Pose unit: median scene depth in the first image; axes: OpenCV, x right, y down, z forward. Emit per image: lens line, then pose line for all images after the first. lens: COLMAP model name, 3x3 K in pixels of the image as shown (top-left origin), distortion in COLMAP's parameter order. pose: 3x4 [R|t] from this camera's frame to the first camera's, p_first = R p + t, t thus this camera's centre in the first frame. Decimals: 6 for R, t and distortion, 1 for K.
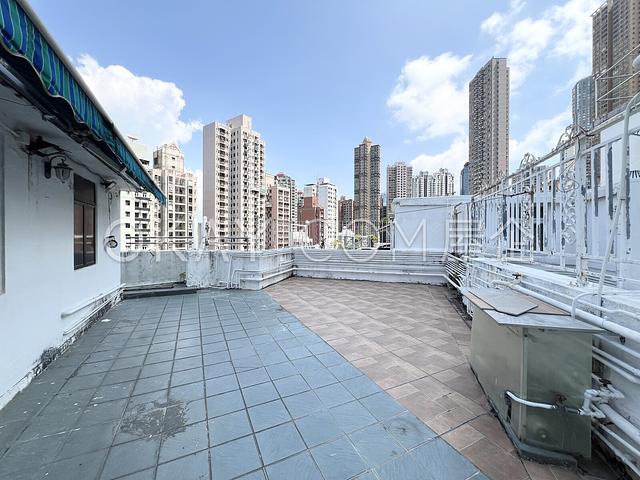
lens RADIAL K [[259.0, 0, 320.4], [0, 259.0, 237.4], [0, 0, 1]] dist [0.000713, 0.001472]
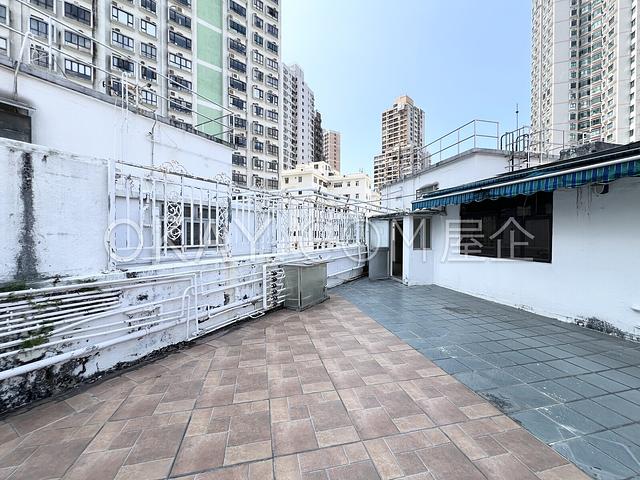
lens RADIAL K [[259.0, 0, 320.8], [0, 259.0, 237.0], [0, 0, 1]] dist [0.000713, 0.001472]
pose [[-0.976072, -0.012025, 0.217116, 0.103879], [-0.008237, 0.999798, 0.018342, -0.022043], [-0.217292, 0.016115, -0.975974, 3.065539]]
